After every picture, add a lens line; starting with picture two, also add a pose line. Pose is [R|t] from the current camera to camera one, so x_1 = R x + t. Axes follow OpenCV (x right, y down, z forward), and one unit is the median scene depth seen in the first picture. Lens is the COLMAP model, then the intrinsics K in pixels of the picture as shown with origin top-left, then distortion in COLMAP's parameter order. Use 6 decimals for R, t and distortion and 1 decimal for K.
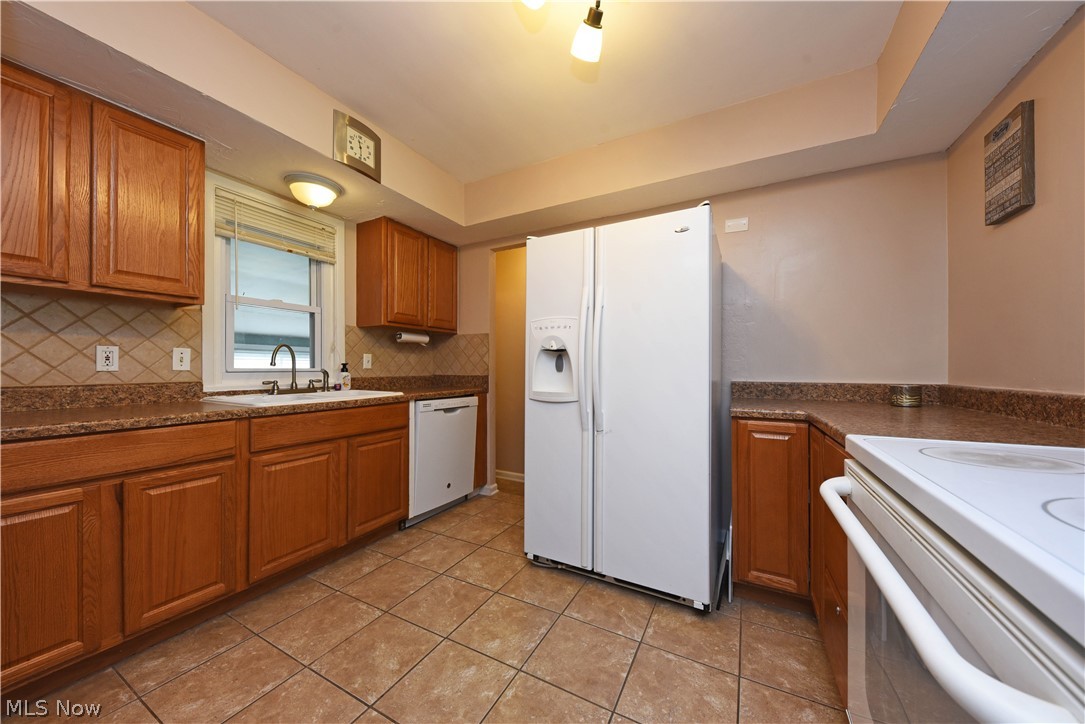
lens RADIAL K [[378.0, 0, 541.5], [0, 378.0, 365.8], [0, 0, 1]] dist [-0.000211, -0.002373]
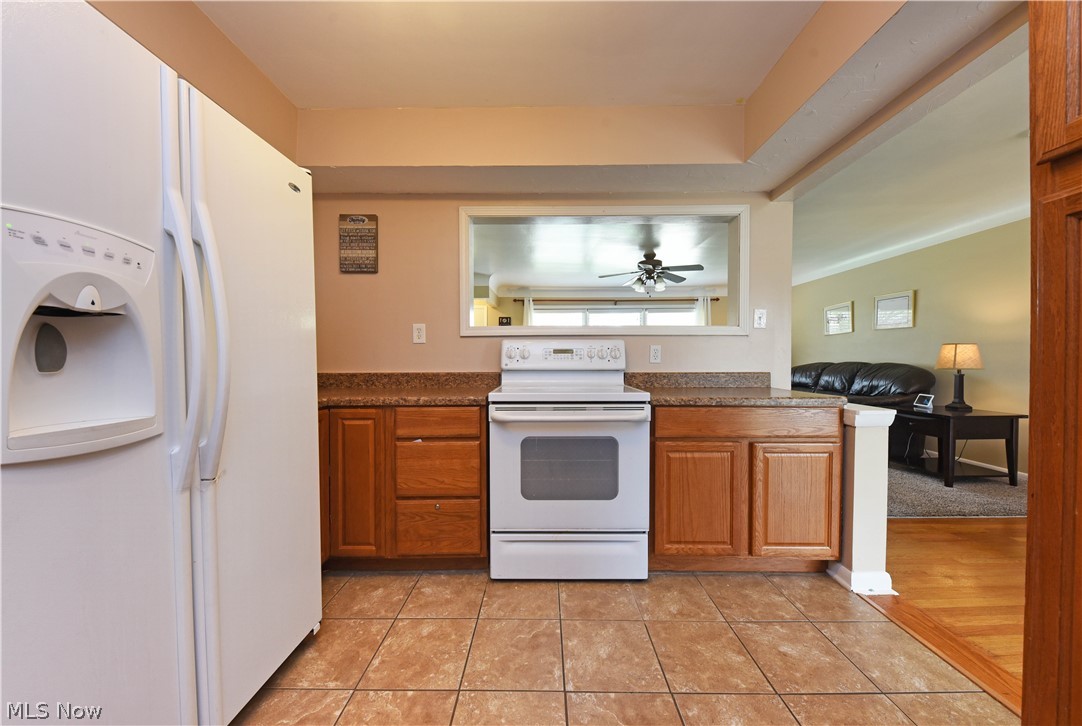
lens RADIAL K [[376.9, 0, 547.0], [0, 376.9, 368.5], [0, 0, 1]] dist [-0.000211, -0.002373]
pose [[-0.473945, -0.020229, 0.880322, -0.359522], [-0.000903, 0.999747, 0.022487, 0.003009], [-0.880554, 0.009863, -0.473843, 0.556505]]
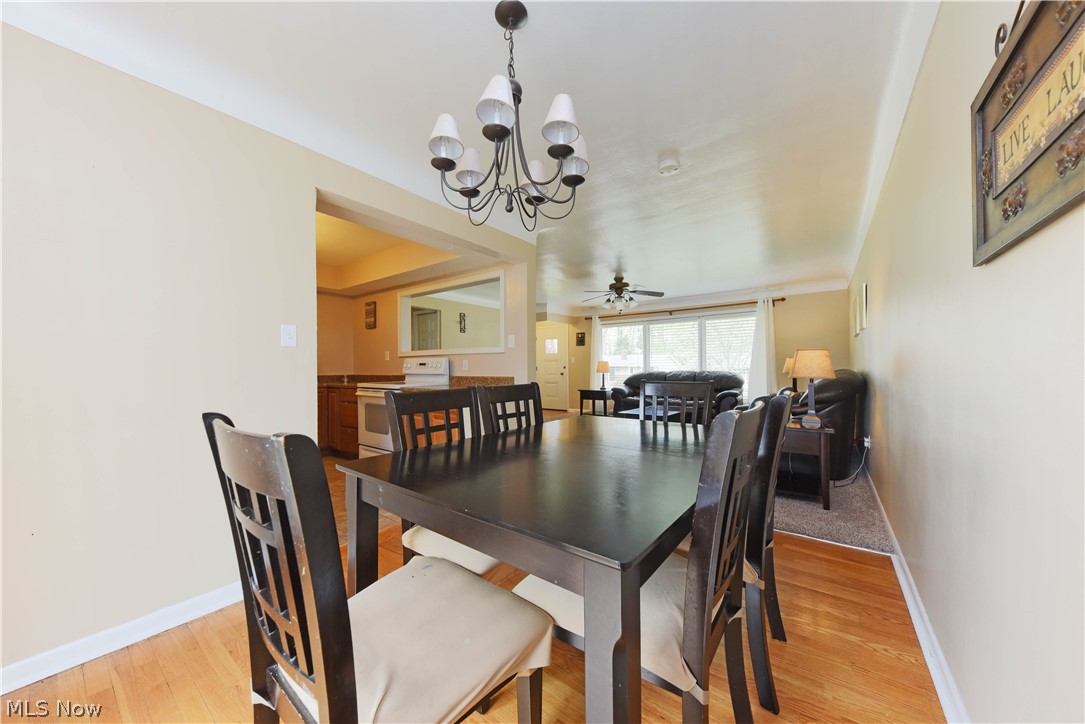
lens RADIAL K [[378.0, 0, 543.8], [0, 378.0, 365.4], [0, 0, 1]] dist [-0.000211, -0.002373]
pose [[0.133532, 0.003756, 0.991037, -1.169255], [0.003769, 0.999984, -0.004298, -0.003538], [-0.991037, 0.004309, 0.133515, -0.627905]]
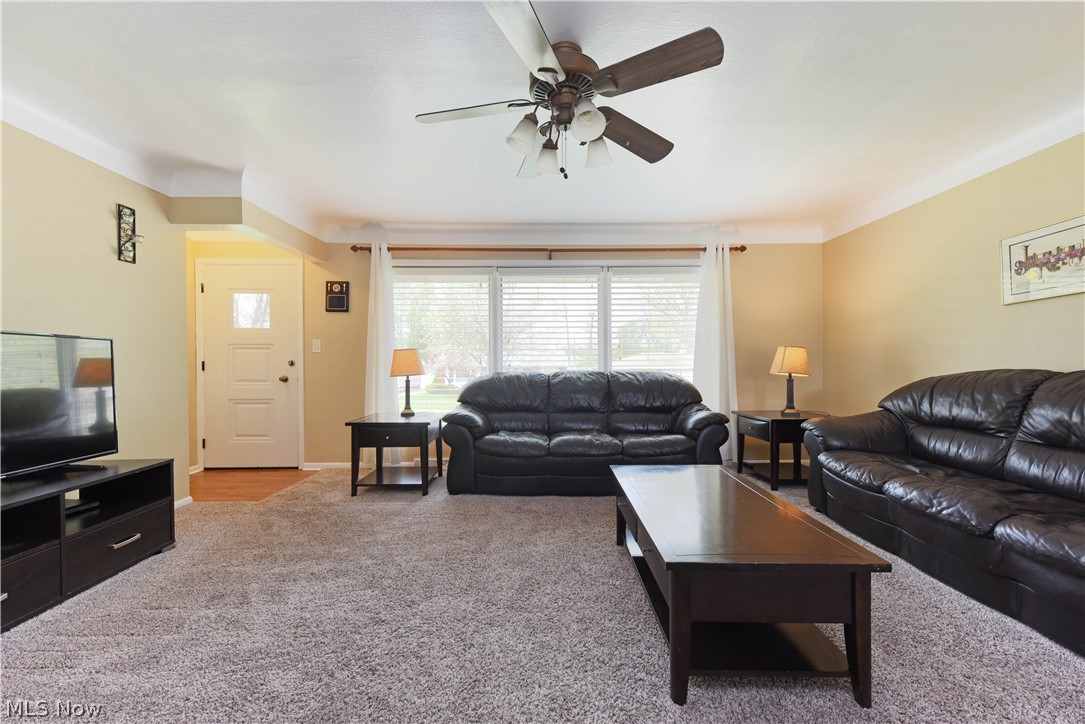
lens RADIAL K [[426.2, 0, 547.9], [0, 426.2, 364.2], [0, 0, 1]] dist [0.011439, -0.000025]
pose [[-0.495915, 0.002409, 0.868368, 0.434977], [-0.000977, 0.999994, -0.003332, 0.006221], [-0.868371, -0.002500, -0.495909, -0.391493]]
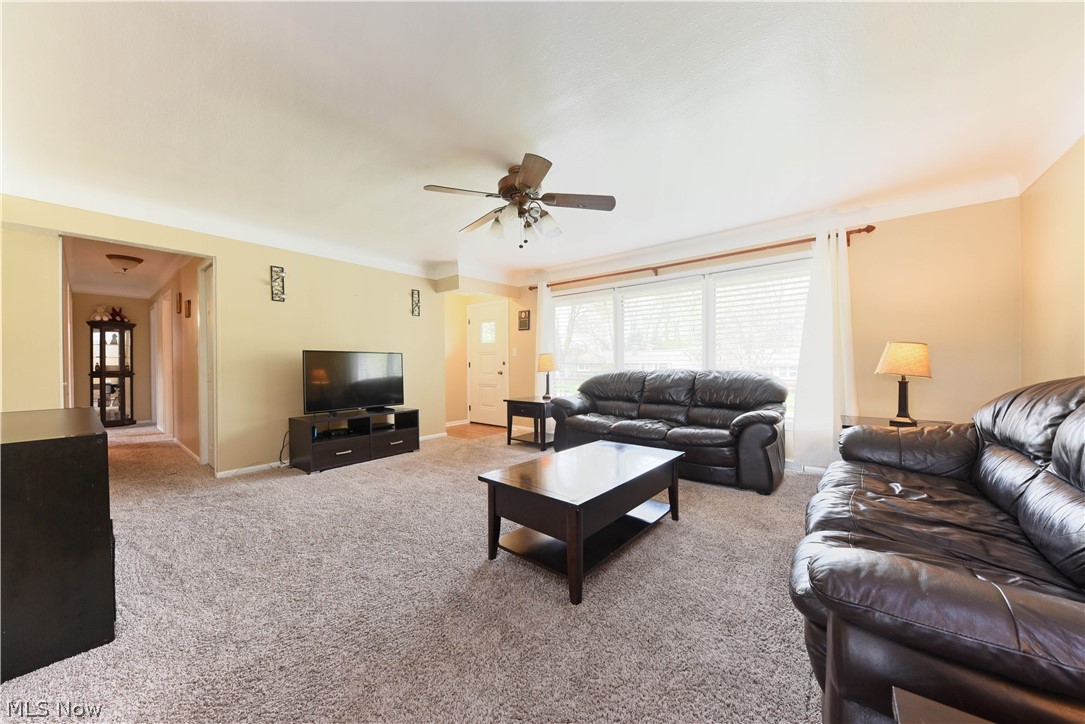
lens RADIAL K [[378.0, 0, 542.6], [0, 378.0, 363.3], [0, 0, 1]] dist [-0.000211, -0.002373]
pose [[0.186988, 0.002316, 0.982359, 0.063566], [-0.000705, 0.999997, -0.002223, 0.003674], [-0.982362, -0.000276, 0.186990, -1.024817]]
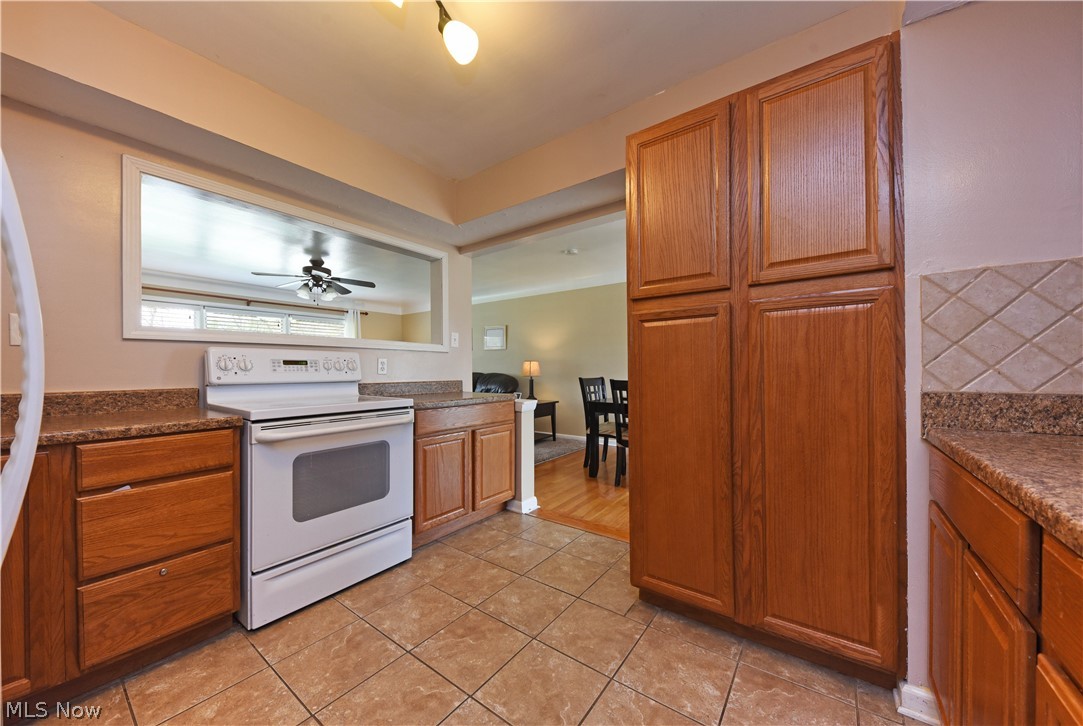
lens RADIAL K [[377.3, 0, 541.9], [0, 377.3, 371.7], [0, 0, 1]] dist [-0.000211, -0.002373]
pose [[-0.990671, 0.002620, 0.136248, -0.240601], [0.002878, 0.999994, 0.001699, 0.002495], [-0.136243, 0.002075, -0.990673, 0.833777]]
